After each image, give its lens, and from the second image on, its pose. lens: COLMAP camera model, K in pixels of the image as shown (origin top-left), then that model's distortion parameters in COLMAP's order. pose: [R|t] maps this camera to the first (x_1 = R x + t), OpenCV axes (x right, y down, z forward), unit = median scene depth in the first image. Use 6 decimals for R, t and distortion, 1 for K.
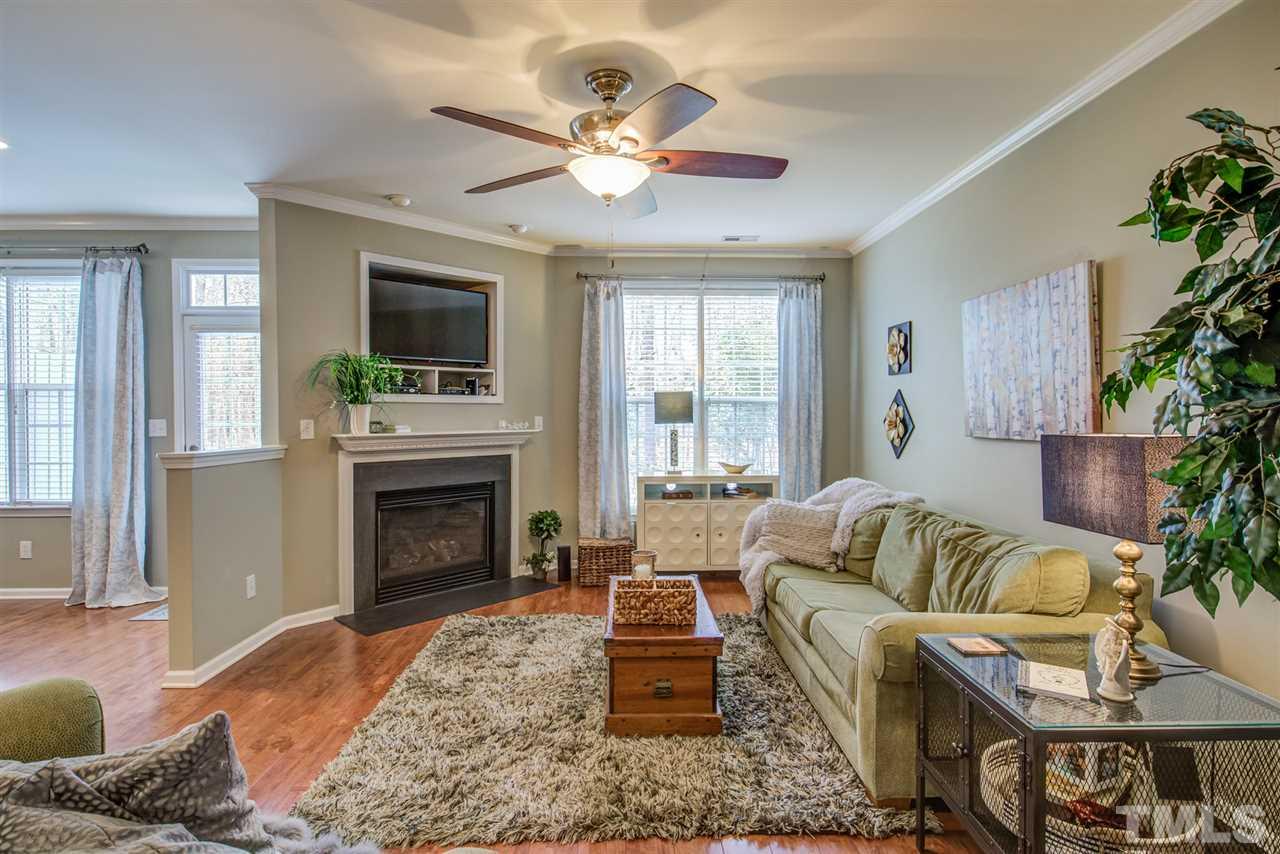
lens RADIAL K [[649.2, 0, 639.3], [0, 649.2, 420.4], [0, 0, 1]] dist [0.004599, 0.000549]
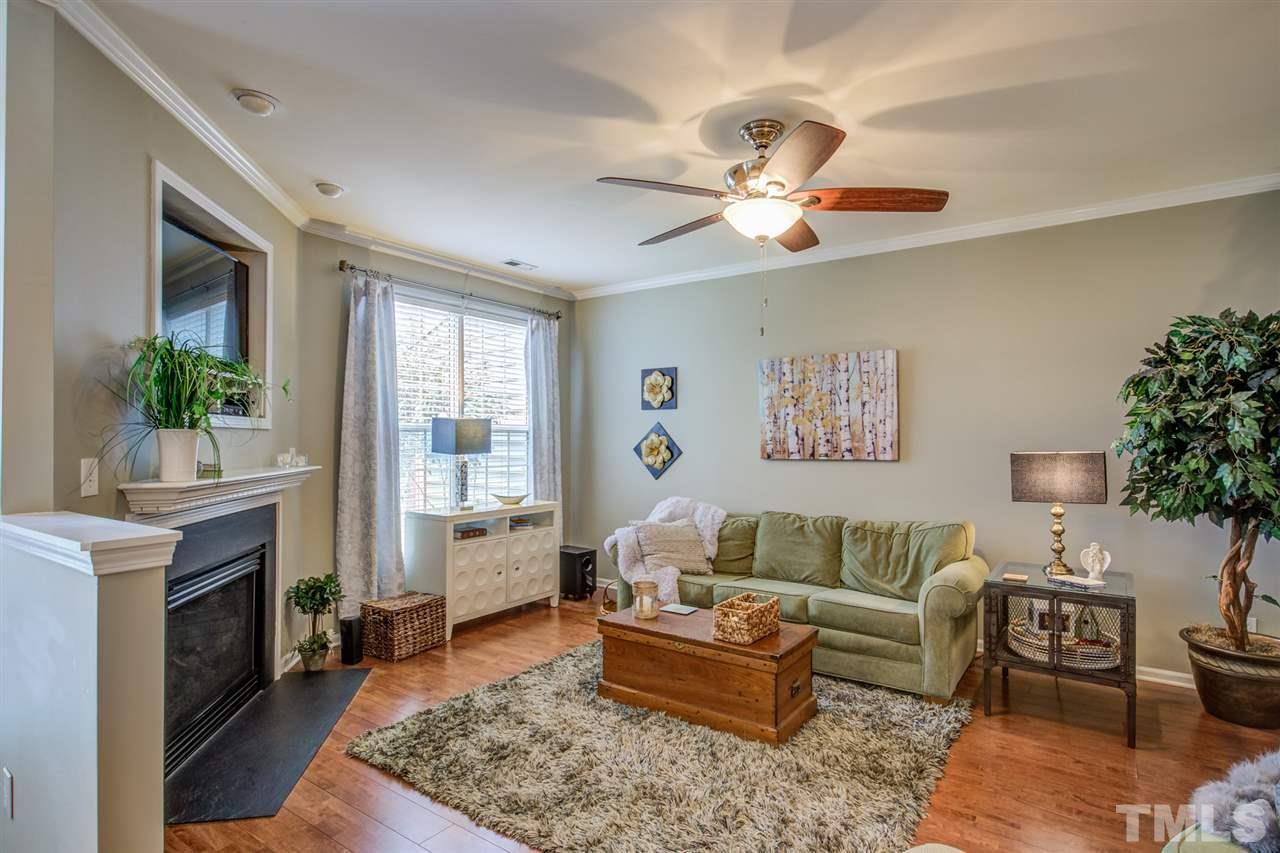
lens RADIAL K [[649.2, 0, 631.2], [0, 649.2, 438.7], [0, 0, 1]] dist [0.004599, 0.000549]
pose [[0.607155, 0.000868, 0.794583, -0.593958], [0.011989, 0.999876, -0.010253, -0.005215], [-0.794493, 0.015752, 0.607069, 0.309794]]
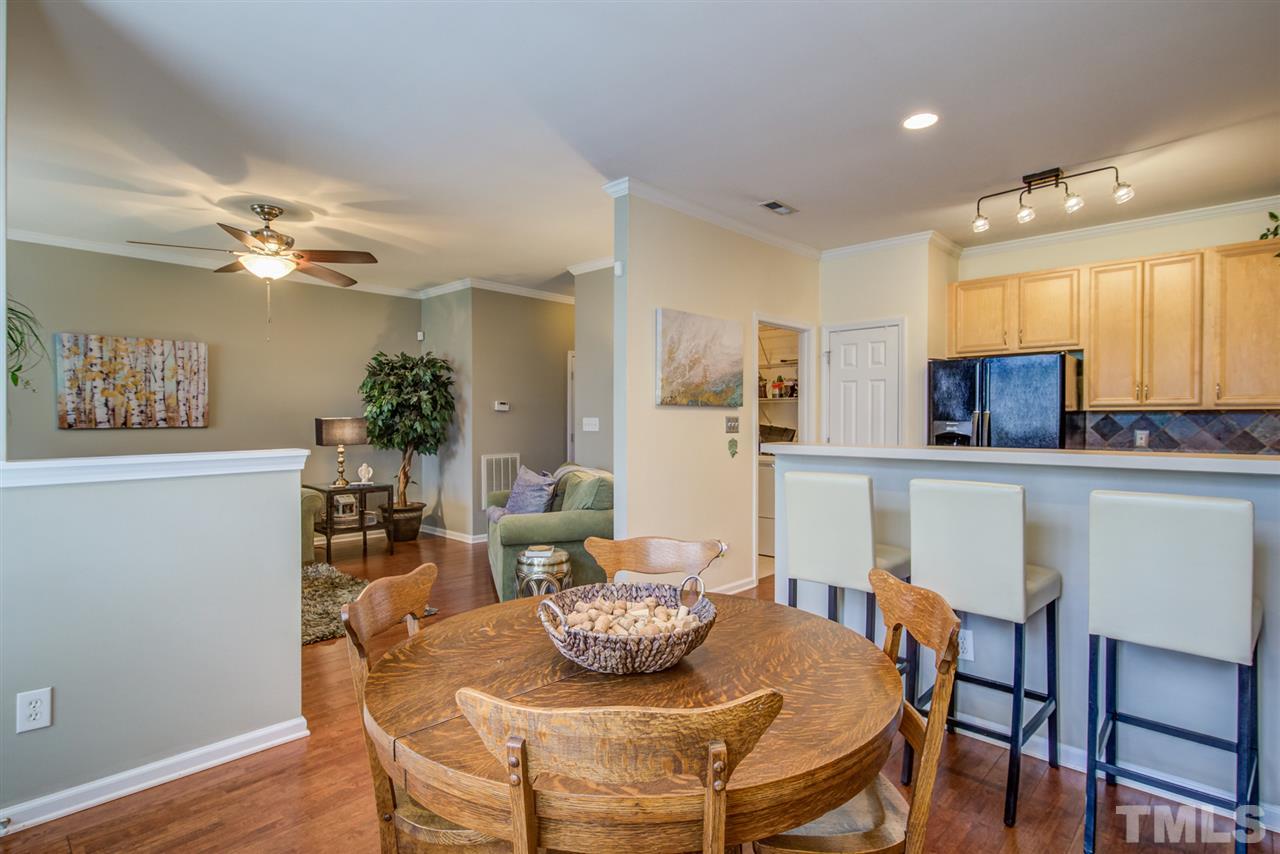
lens RADIAL K [[649.2, 0, 646.3], [0, 649.2, 428.6], [0, 0, 1]] dist [0.004599, 0.000549]
pose [[-0.706608, -0.008959, 0.707549, -1.109170], [0.012273, 0.999614, 0.024914, 0.004003], [-0.707499, 0.026288, -0.706225, 0.873256]]
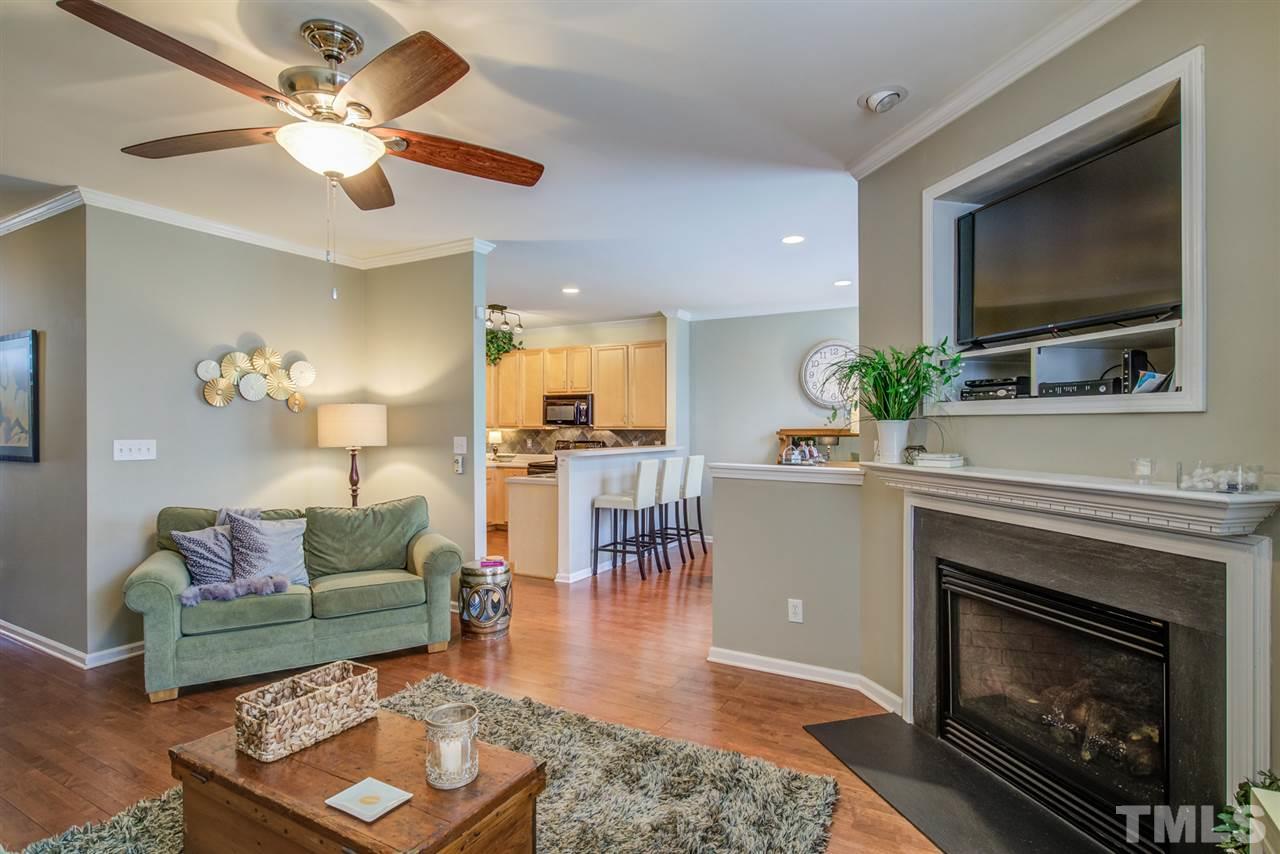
lens RADIAL K [[649.2, 0, 644.2], [0, 649.2, 423.9], [0, 0, 1]] dist [0.004599, 0.000549]
pose [[-0.518689, -0.002730, -0.854958, 0.277485], [-0.012664, 0.999910, 0.004490, -0.019137], [0.854869, 0.013156, -0.518677, 1.045118]]
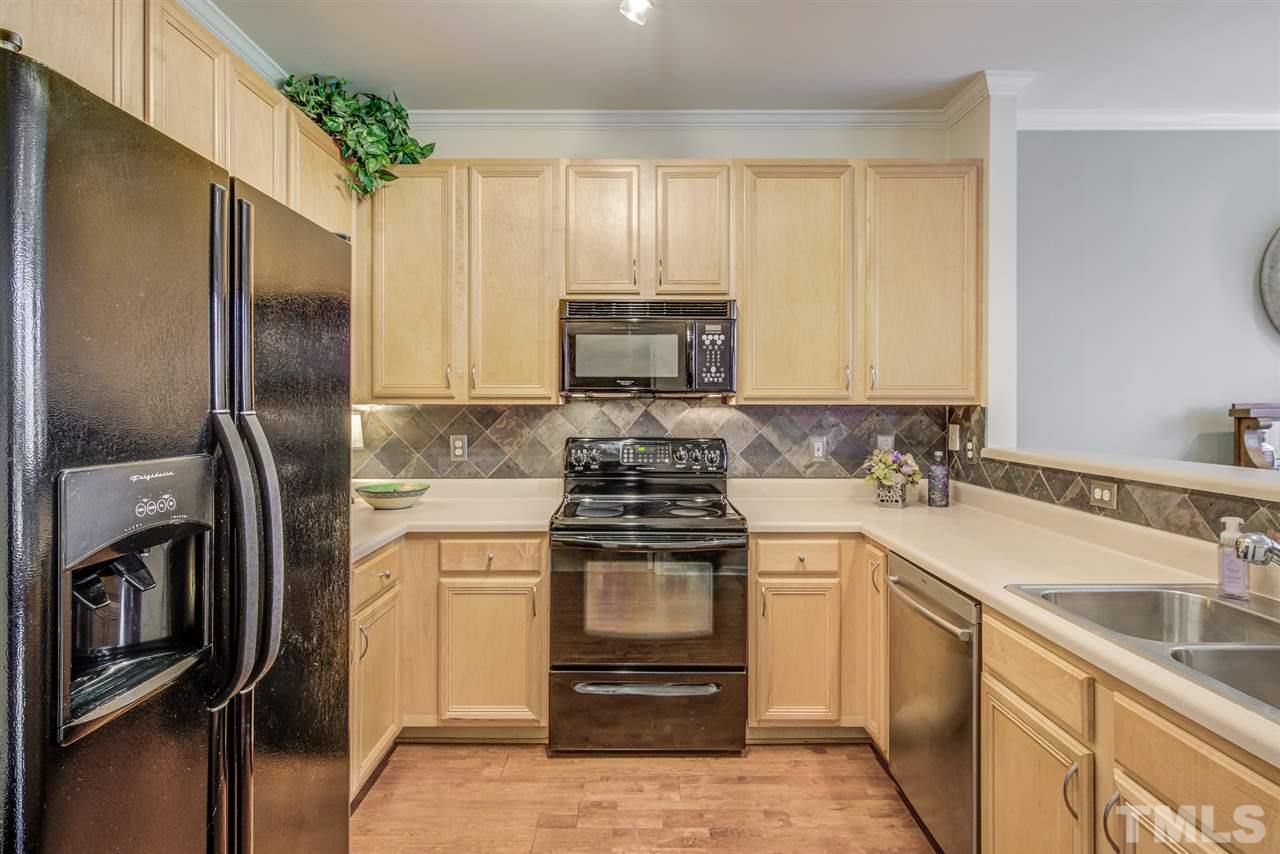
lens RADIAL K [[649.2, 0, 662.2], [0, 649.2, 400.5], [0, 0, 1]] dist [0.004599, 0.000549]
pose [[-0.028437, -0.005974, -0.999578, -0.553749], [-0.013925, 0.999887, -0.005580, 0.005304], [0.999499, 0.013760, -0.028517, -0.040185]]
